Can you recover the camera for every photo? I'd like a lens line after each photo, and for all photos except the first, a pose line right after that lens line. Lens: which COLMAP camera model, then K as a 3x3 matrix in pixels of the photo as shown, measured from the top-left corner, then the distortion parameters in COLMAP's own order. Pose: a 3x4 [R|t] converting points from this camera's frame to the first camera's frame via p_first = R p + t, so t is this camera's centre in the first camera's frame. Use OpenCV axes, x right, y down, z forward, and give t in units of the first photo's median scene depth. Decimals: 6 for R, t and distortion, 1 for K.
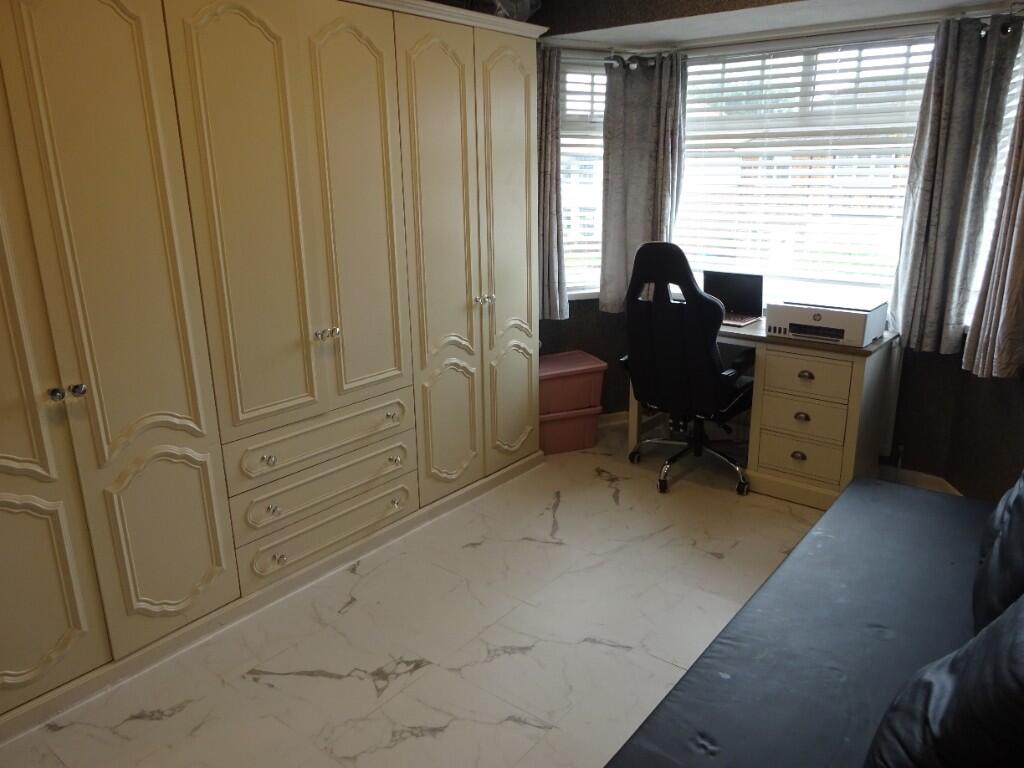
lens RADIAL K [[749.9, 0, 509.8], [0, 749.9, 388.3], [0, 0, 1]] dist [-0.002789, 0.004222]
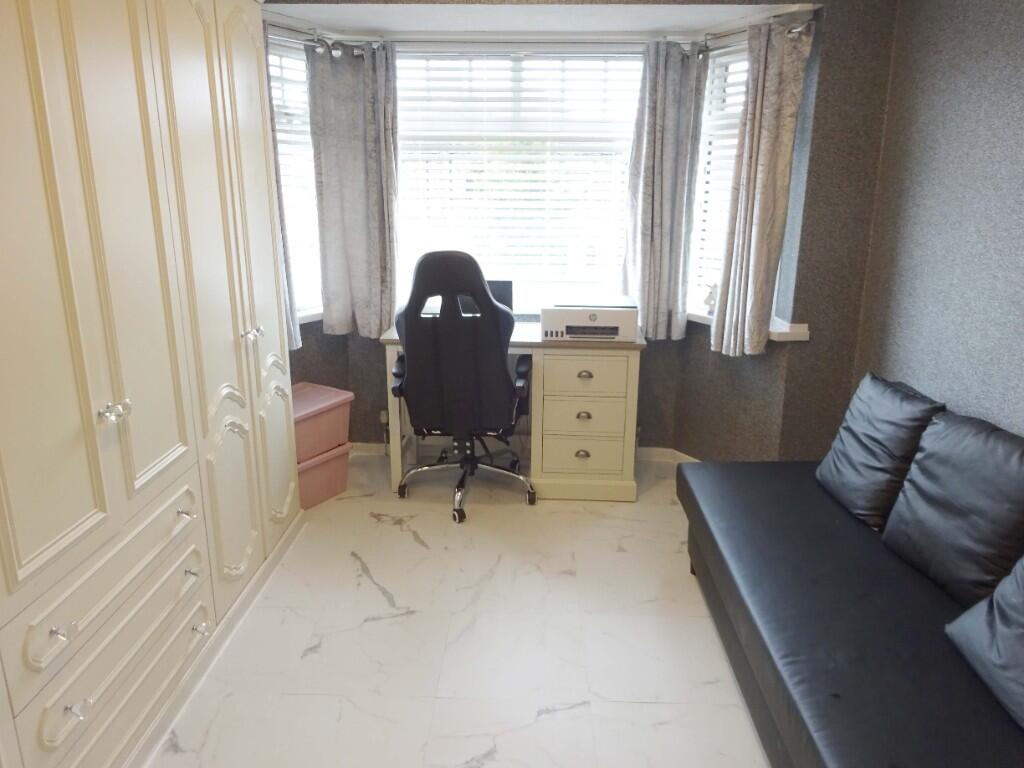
lens RADIAL K [[761.6, 0, 507.3], [0, 761.6, 383.0], [0, 0, 1]] dist [-0.002057, 0.032212]
pose [[0.804117, -0.141879, 0.577292, -0.280300], [0.151636, 0.987932, 0.031584, -0.053455], [-0.574806, 0.062141, 0.815927, 0.208137]]
